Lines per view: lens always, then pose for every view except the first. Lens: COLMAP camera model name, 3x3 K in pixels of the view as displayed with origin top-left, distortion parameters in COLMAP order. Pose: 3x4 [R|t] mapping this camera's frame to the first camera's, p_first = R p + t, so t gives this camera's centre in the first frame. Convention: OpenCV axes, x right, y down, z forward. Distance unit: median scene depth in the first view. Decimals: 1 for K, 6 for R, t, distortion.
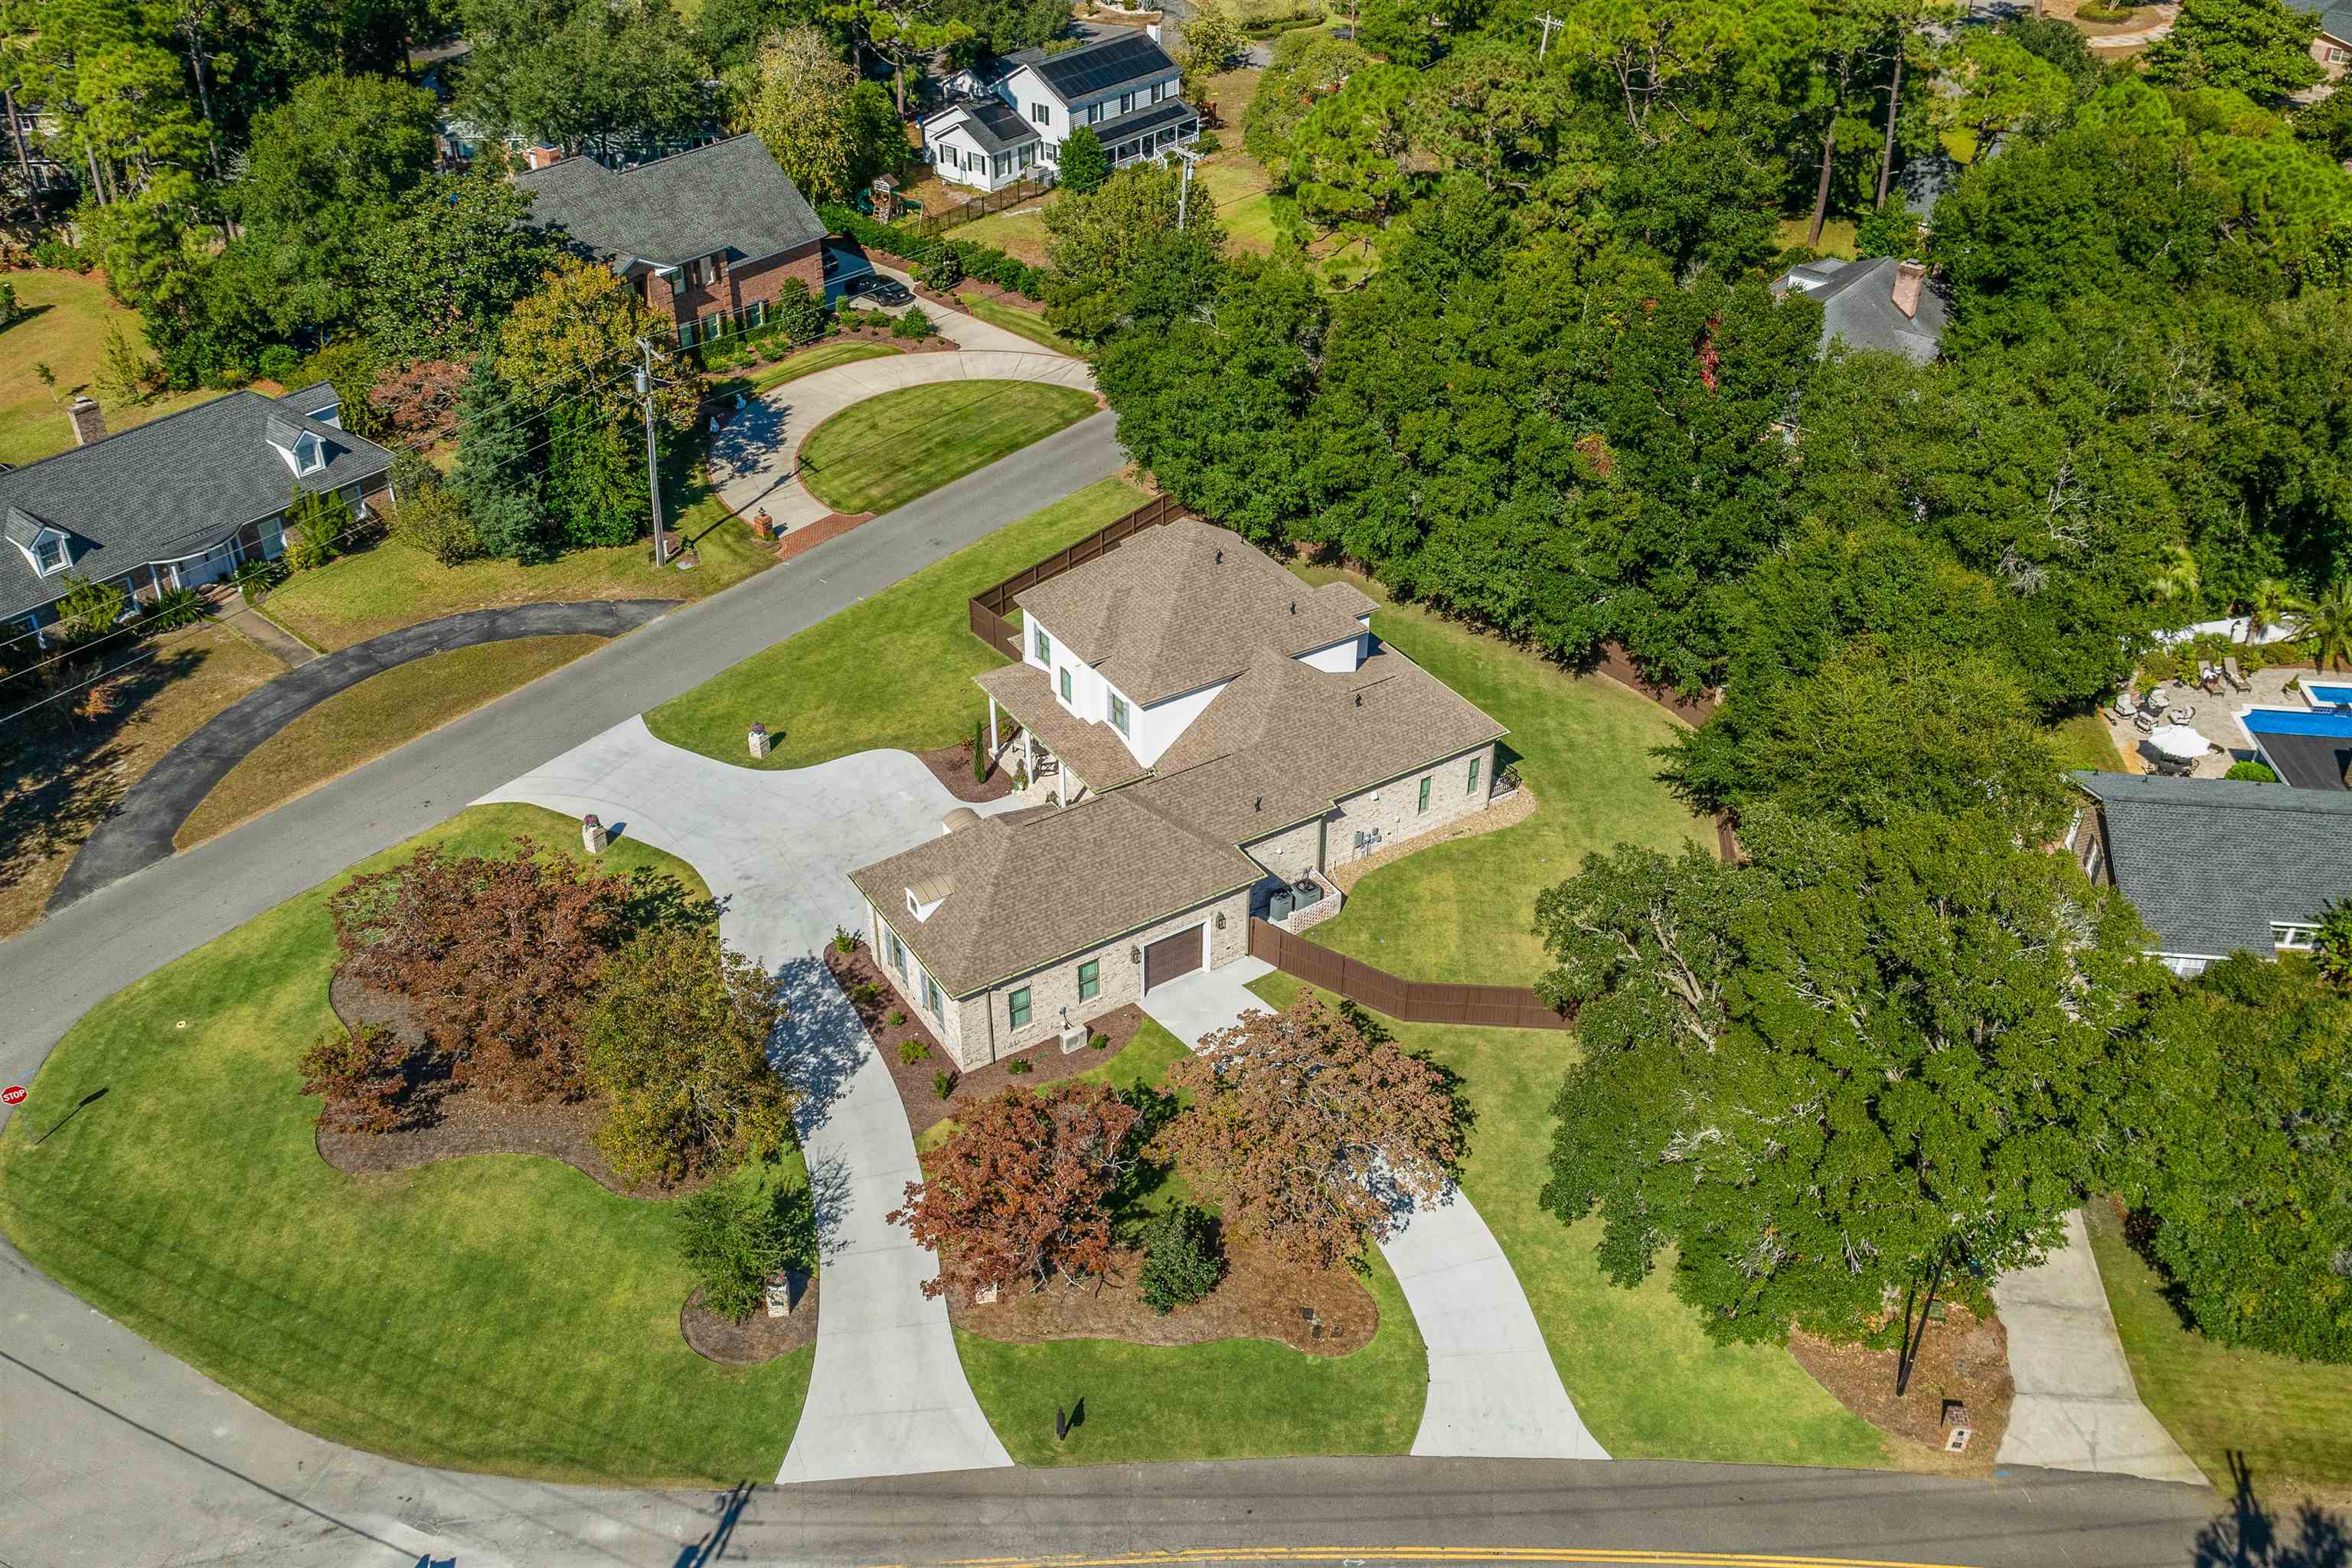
lens RADIAL K [[1841.5, 0, 1179.5], [0, 1841.5, 858.9], [0, 0, 1]] dist [-0.042567, 0.003600]
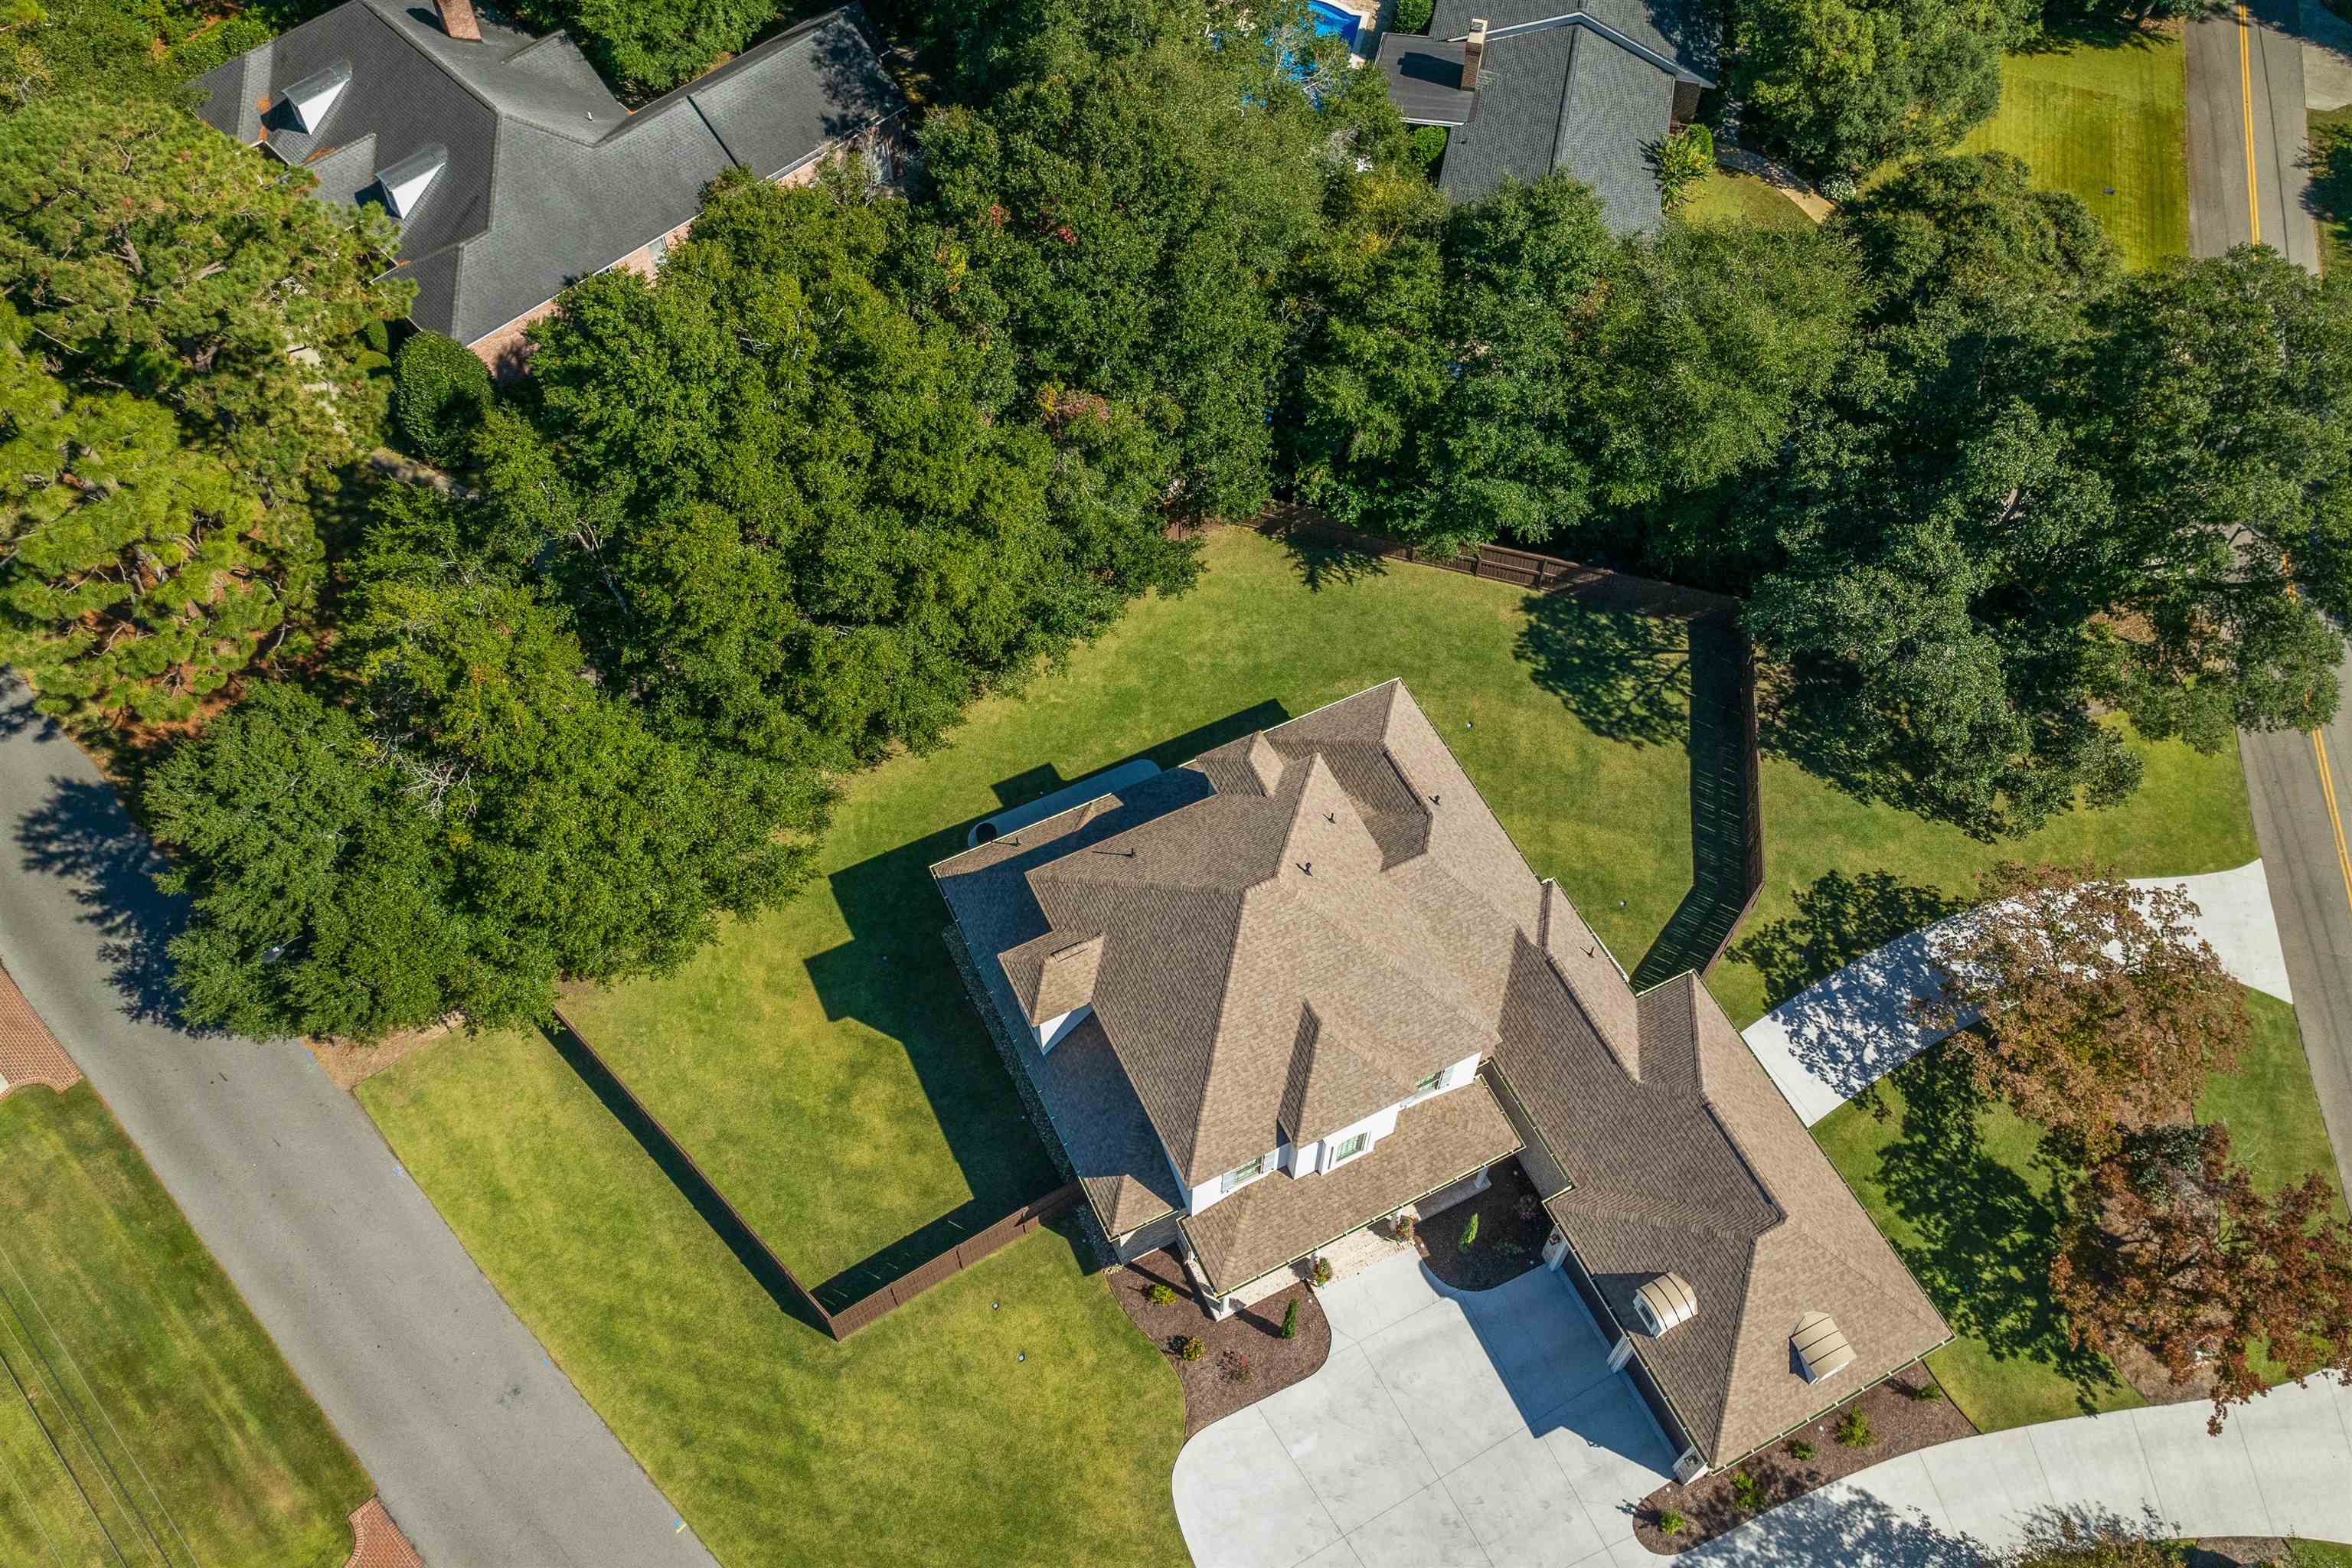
lens RADIAL K [[1841.5, 0, 1179.5], [0, 1841.5, 858.9], [0, 0, 1]] dist [-0.042567, 0.003600]
pose [[0.116539, -0.841097, 0.528180, -0.393373], [0.609716, 0.480385, 0.630457, -0.706850], [-0.784006, 0.248567, 0.568814, 0.713535]]
